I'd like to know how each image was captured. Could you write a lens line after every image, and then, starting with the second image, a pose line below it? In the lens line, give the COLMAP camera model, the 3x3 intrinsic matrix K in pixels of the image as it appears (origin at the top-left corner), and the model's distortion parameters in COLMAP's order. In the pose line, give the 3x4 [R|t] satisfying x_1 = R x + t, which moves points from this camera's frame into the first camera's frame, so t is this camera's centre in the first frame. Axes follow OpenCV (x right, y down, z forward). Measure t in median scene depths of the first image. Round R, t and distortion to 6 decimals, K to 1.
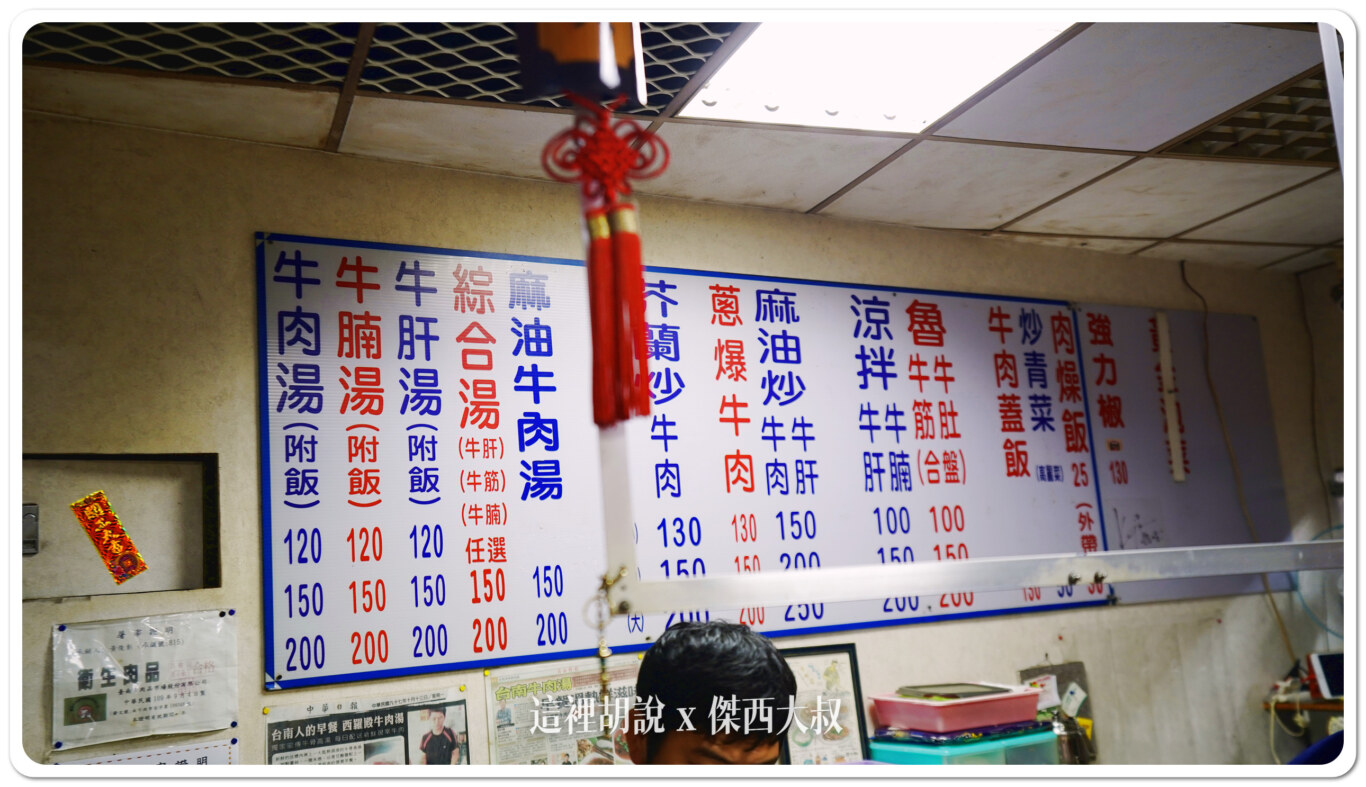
lens RADIAL K [[1259.6, 0, 683.0], [0, 1259.6, 393.5], [0, 0, 1]] dist [0.061609, 0.006017]
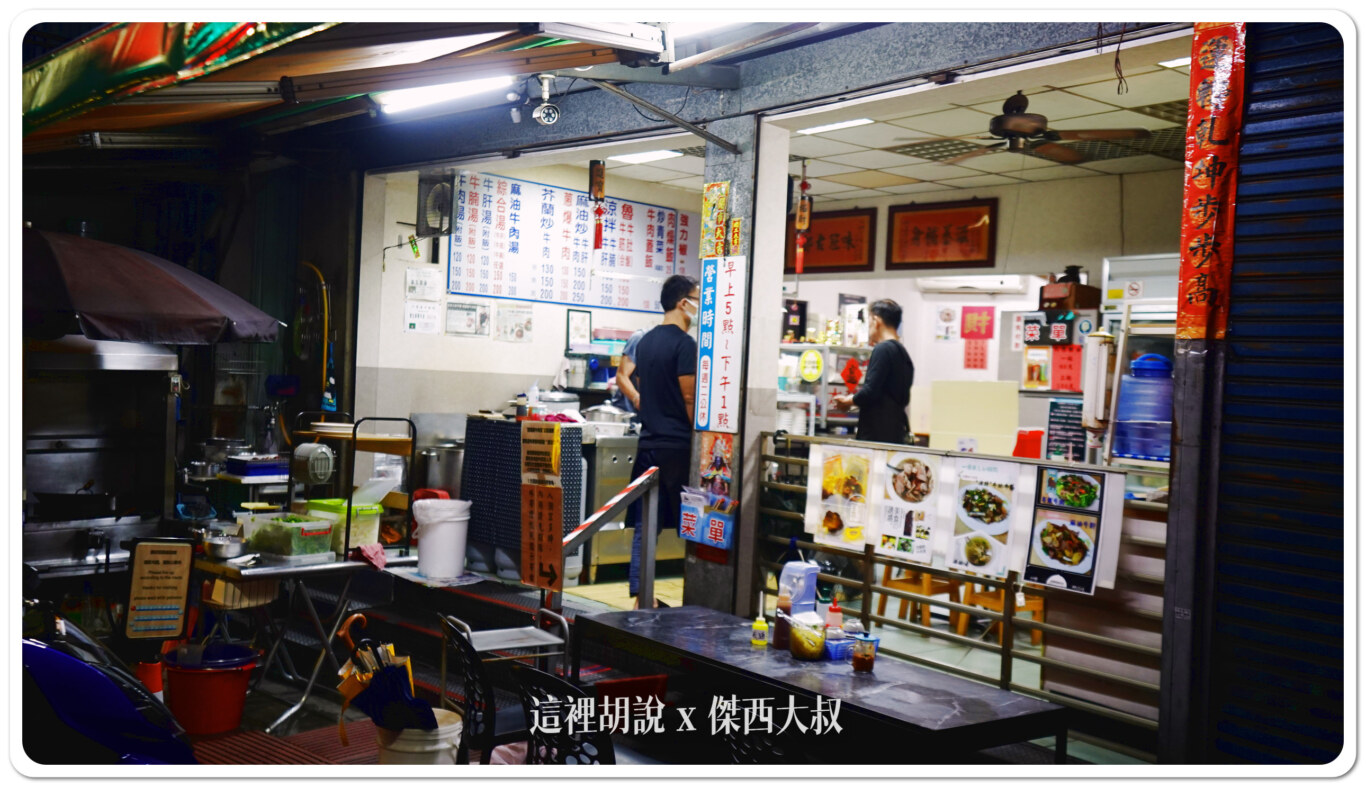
lens RADIAL K [[1259.6, 0, 683.0], [0, 1259.6, 393.5], [0, 0, 1]] dist [0.061609, 0.006017]
pose [[0.949332, 0.116609, 0.291842, -0.556141], [-0.166187, 0.974426, 0.151245, -0.122074], [-0.266742, -0.192082, 0.944433, -2.137366]]
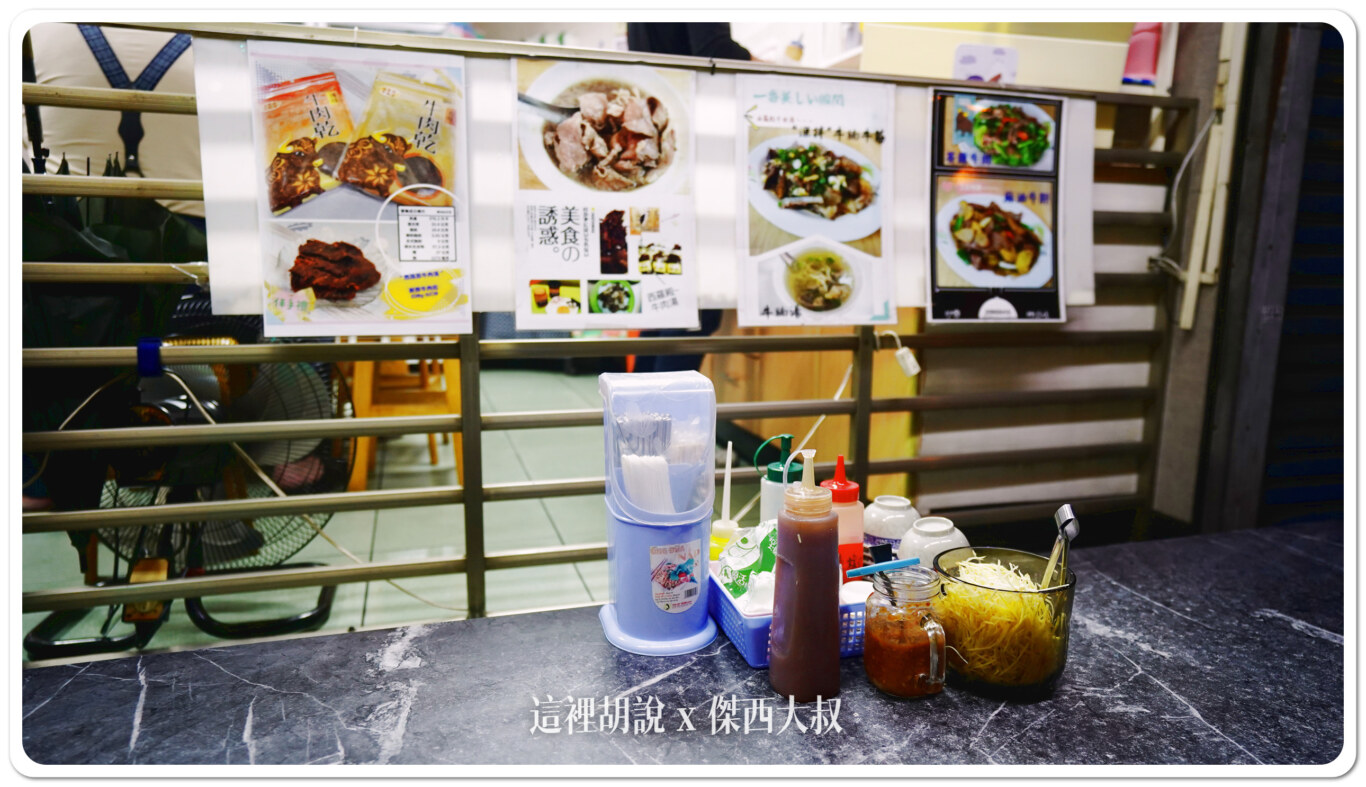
lens RADIAL K [[890.5, 0, 683.0], [0, 890.5, 393.5], [0, 0, 1]] dist [-0.035608, 0.051242]
pose [[0.051202, -0.096096, 0.994054, -0.254917], [-0.186153, 0.976997, 0.104035, 0.263548], [-0.981186, -0.190373, 0.032135, -0.766209]]
